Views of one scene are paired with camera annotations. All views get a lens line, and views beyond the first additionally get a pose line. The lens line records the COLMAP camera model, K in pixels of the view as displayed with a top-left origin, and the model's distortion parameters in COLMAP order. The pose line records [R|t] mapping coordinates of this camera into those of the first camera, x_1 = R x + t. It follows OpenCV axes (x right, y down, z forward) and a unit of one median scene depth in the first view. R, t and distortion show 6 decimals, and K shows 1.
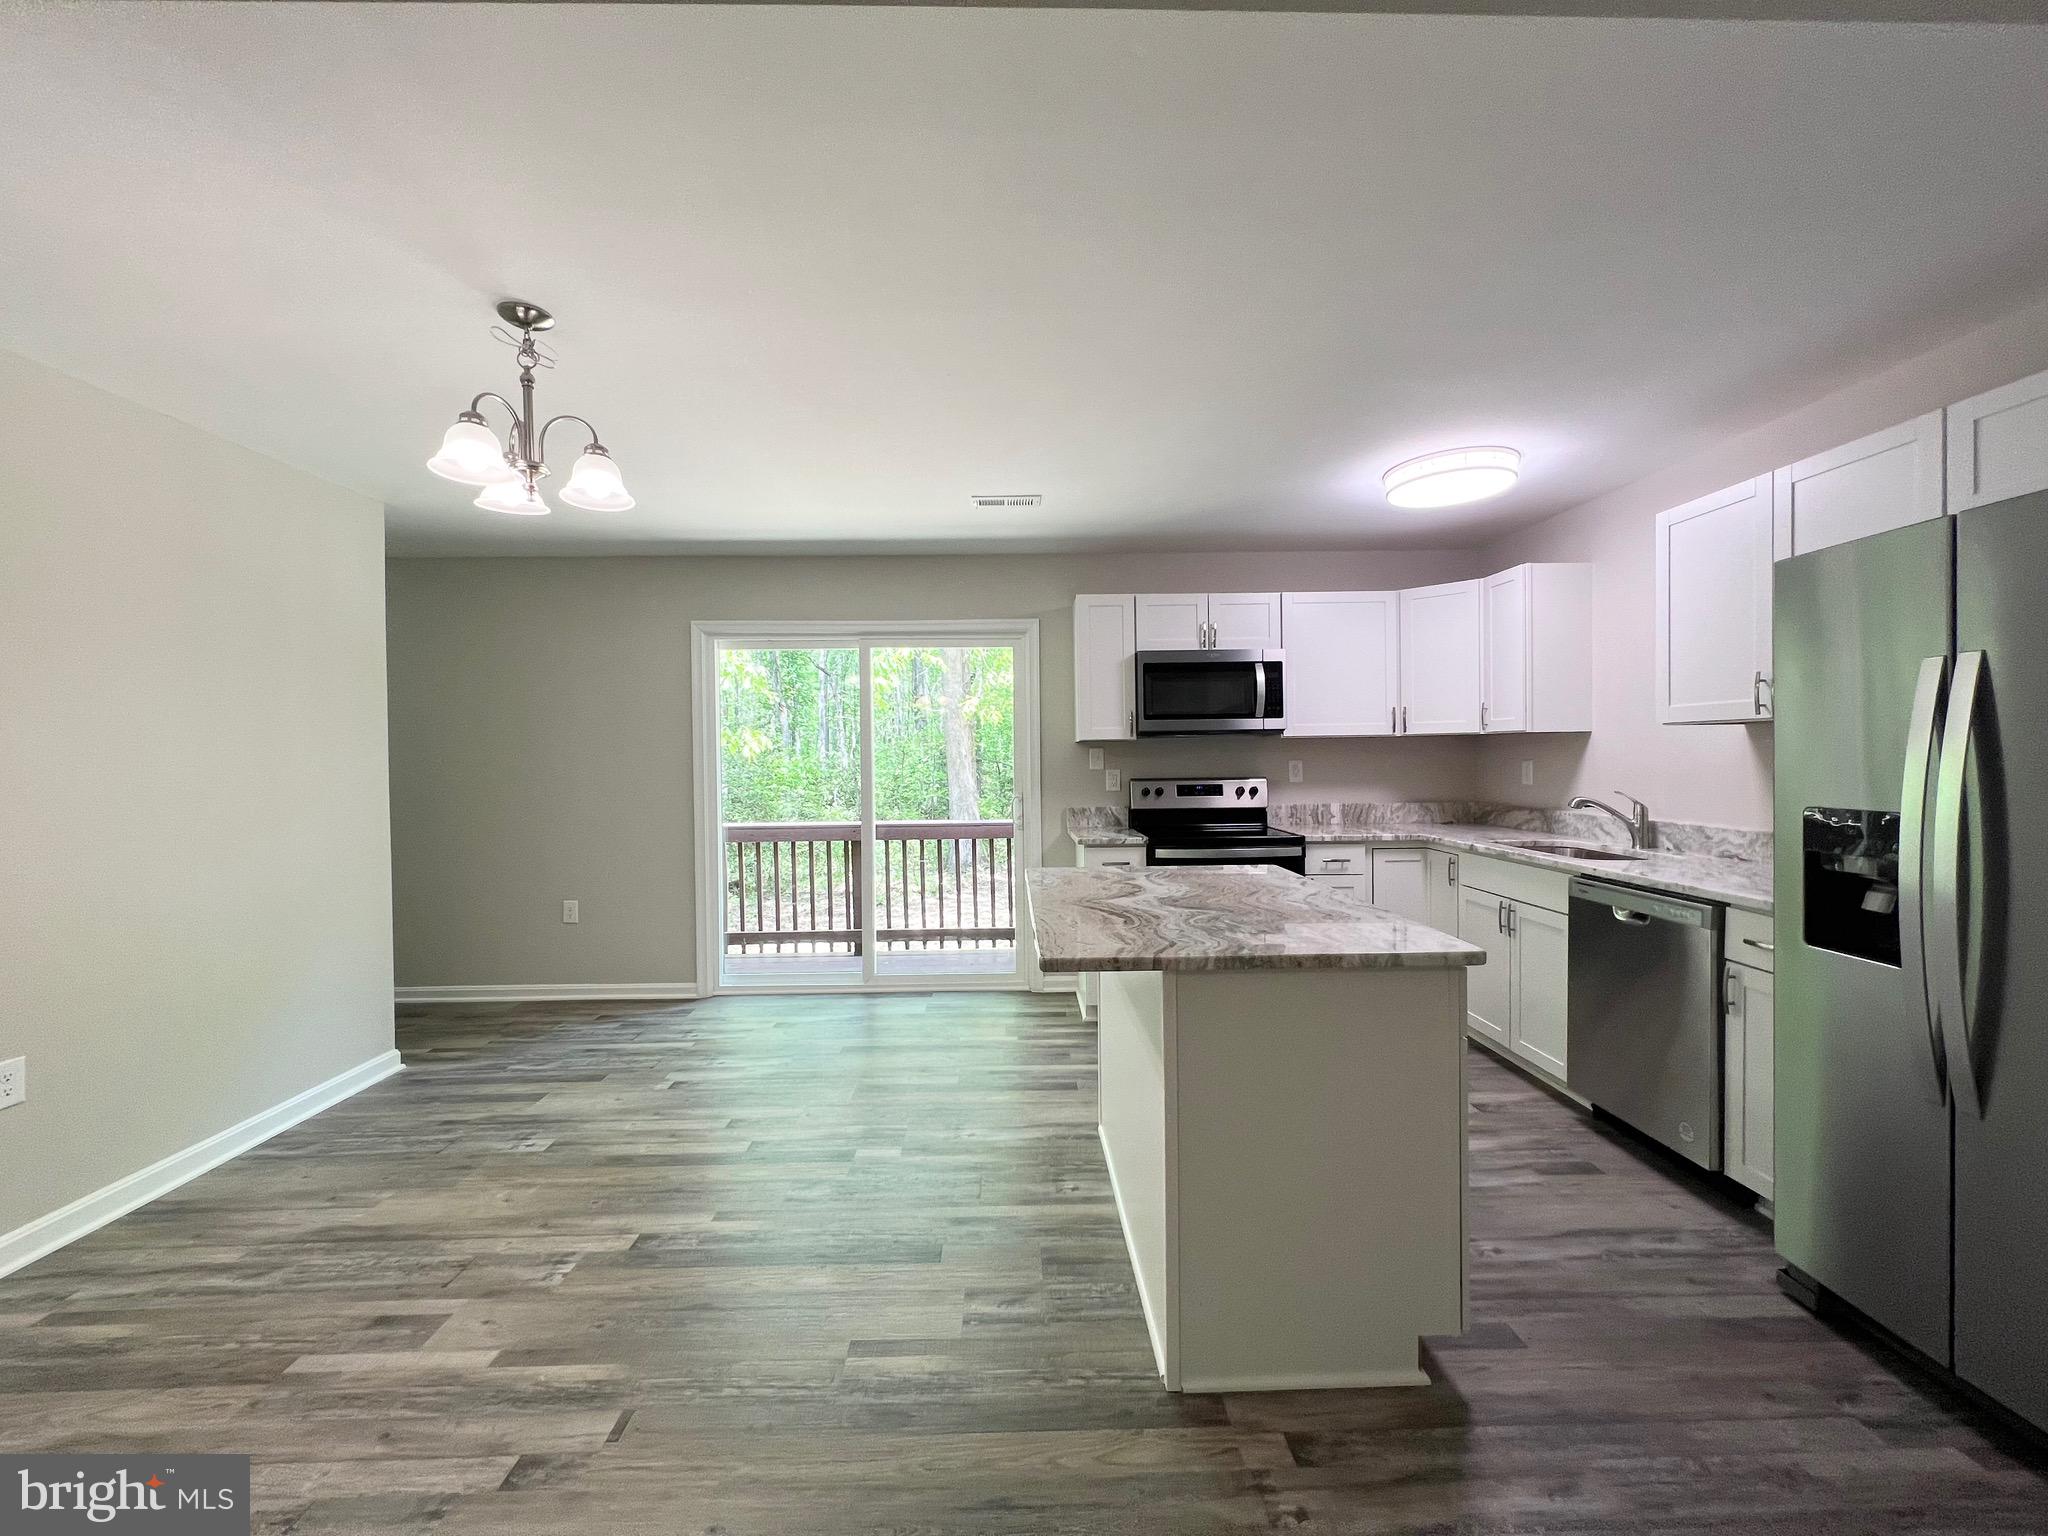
lens RADIAL K [[818.0, 0, 1024.3], [0, 818.0, 767.7], [0, 0, 1]] dist [-0.003451, 0.000871]
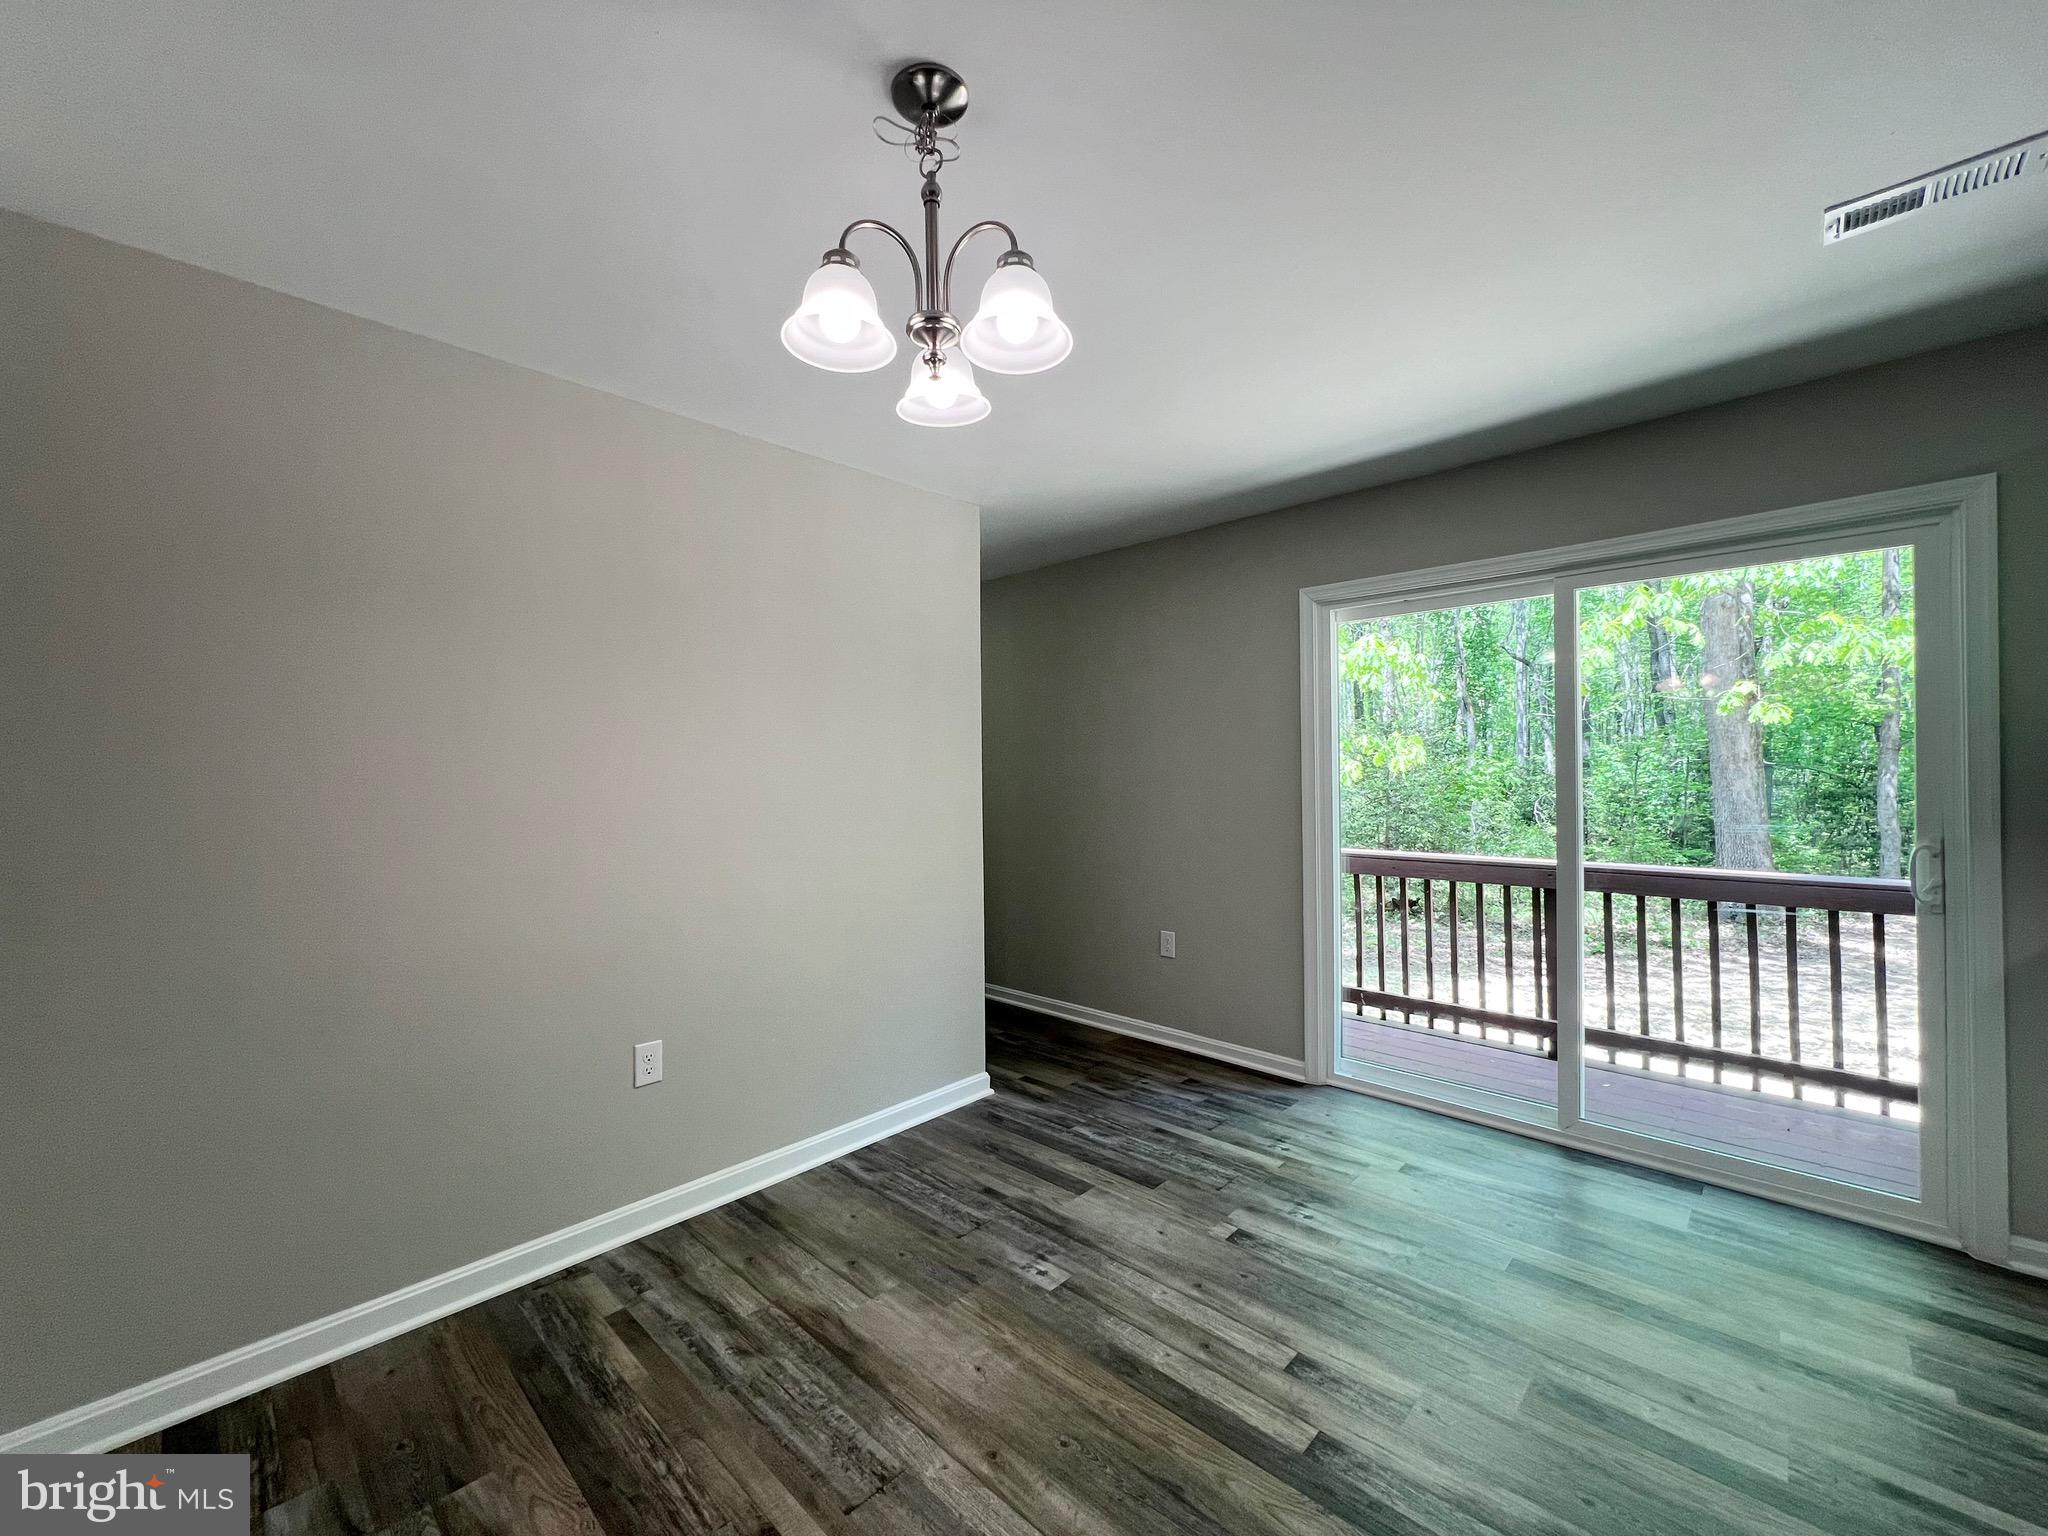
lens RADIAL K [[821.4, 0, 1023.9], [0, 821.4, 767.4], [0, 0, 1]] dist [-0.003502, 0.000340]
pose [[0.704889, 0.000946, -0.709317, -0.048524], [-0.005796, 0.999973, -0.004426, -0.007874], [0.709294, 0.007230, 0.704876, 0.310613]]
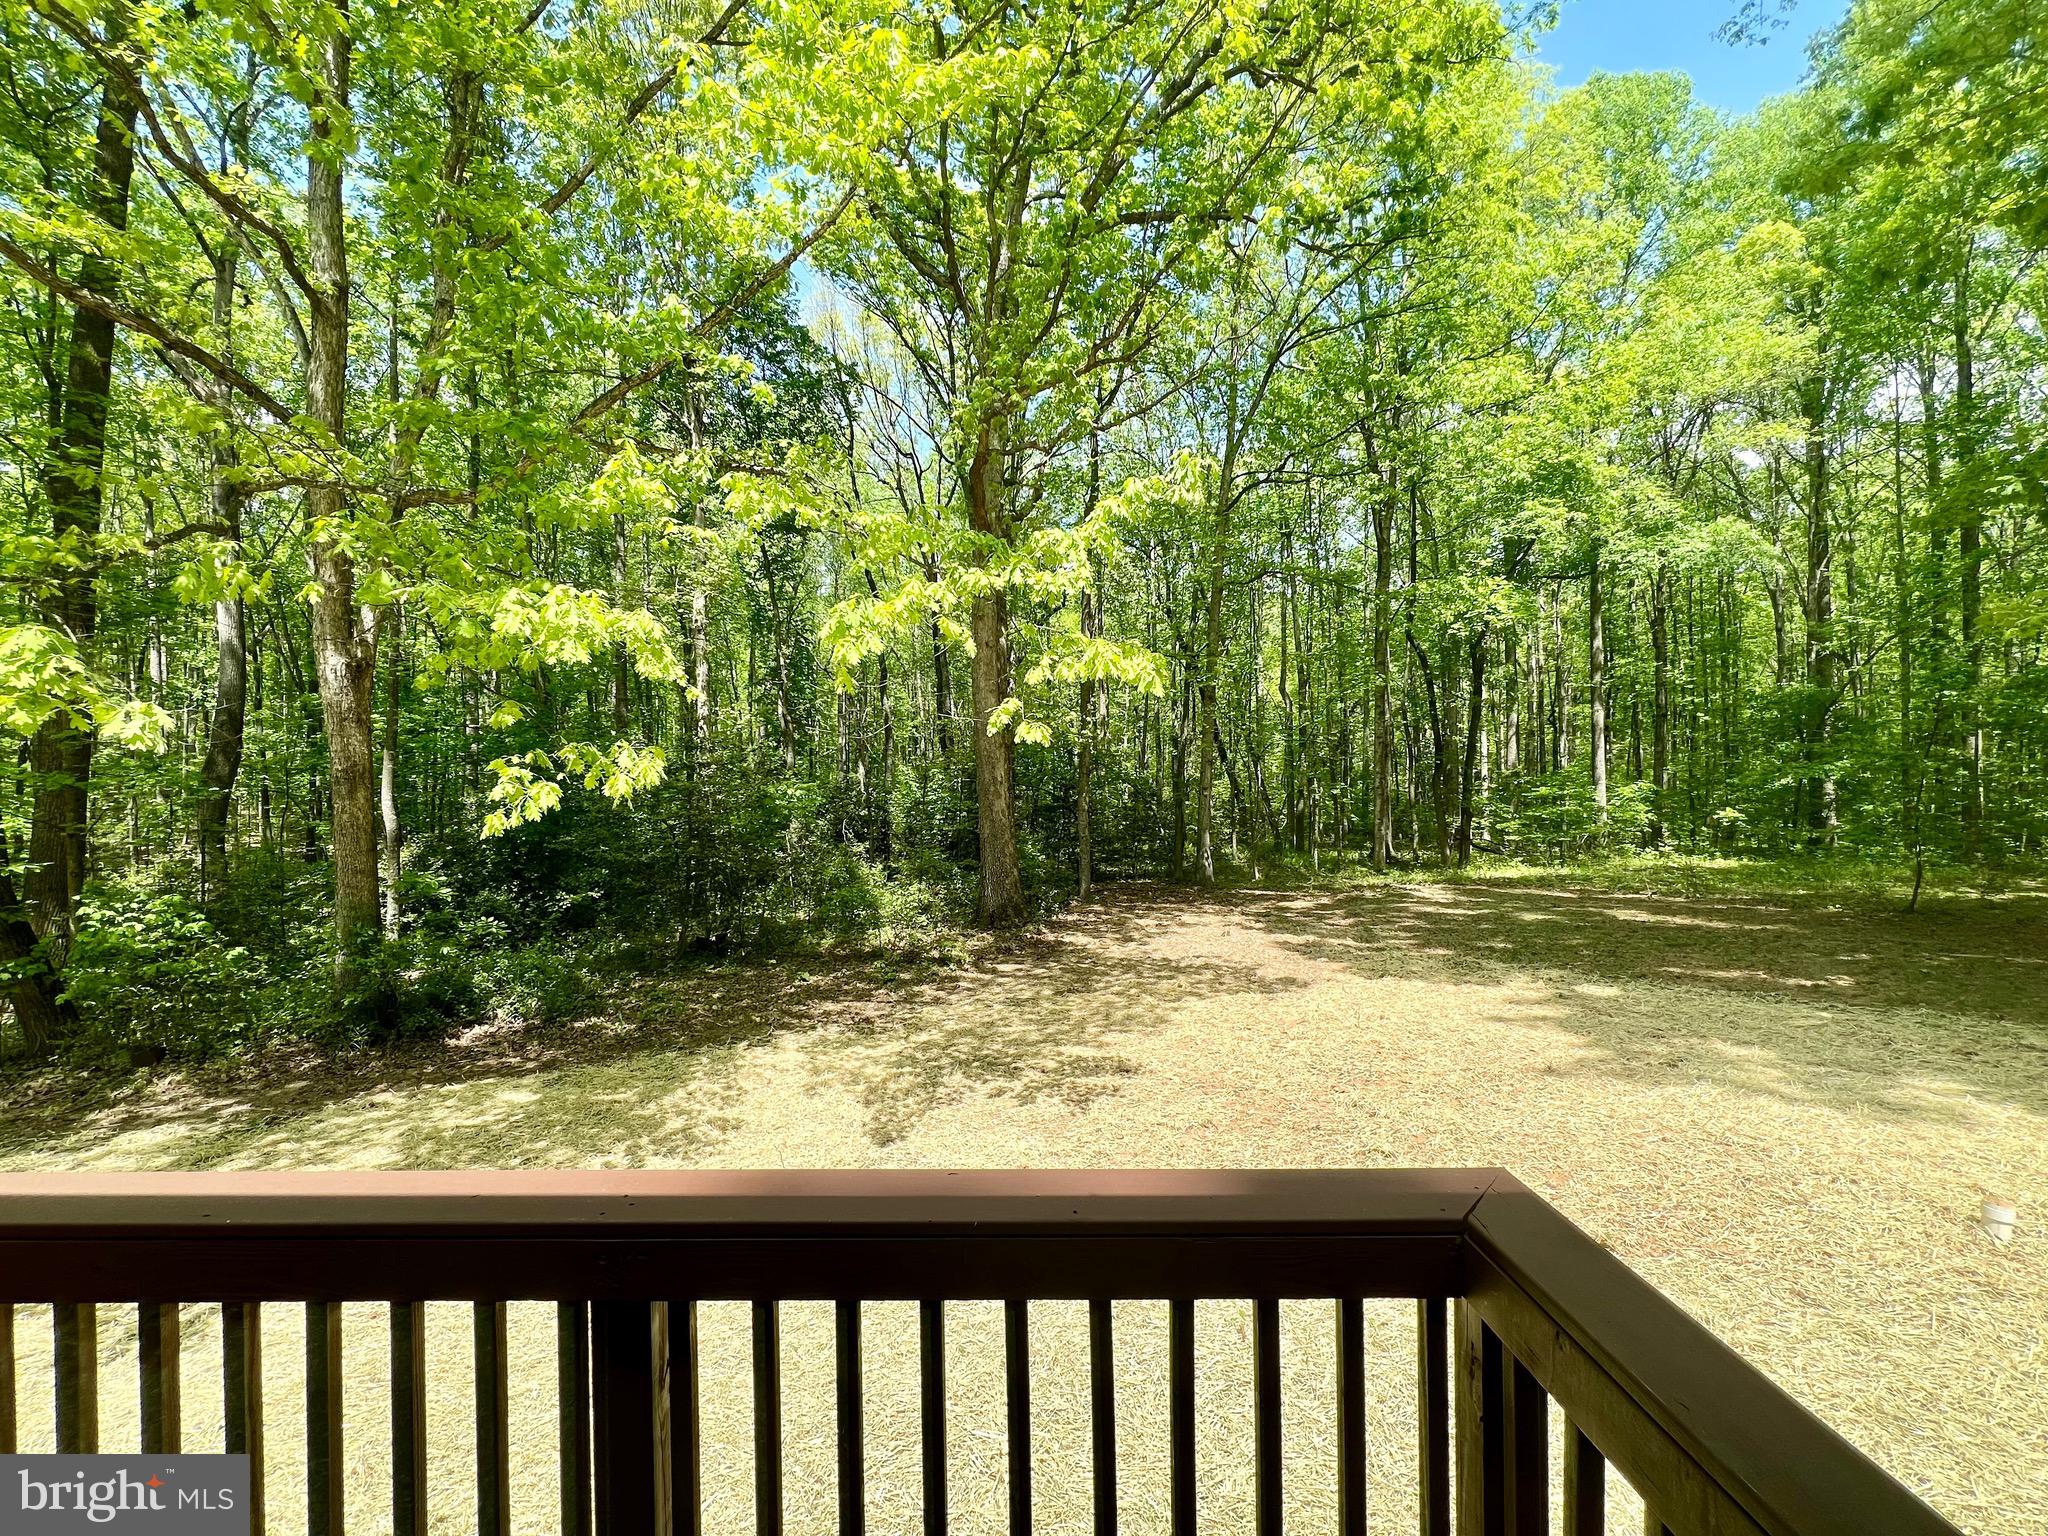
lens RADIAL K [[818.0, 0, 1021.9], [0, 818.0, 766.8], [0, 0, 1]] dist [-0.003451, 0.000871]
pose [[0.999364, -0.002363, -0.035569, -0.138321], [0.001371, 0.999611, -0.027872, -0.034075], [0.035621, 0.027806, 0.998978, 1.168176]]
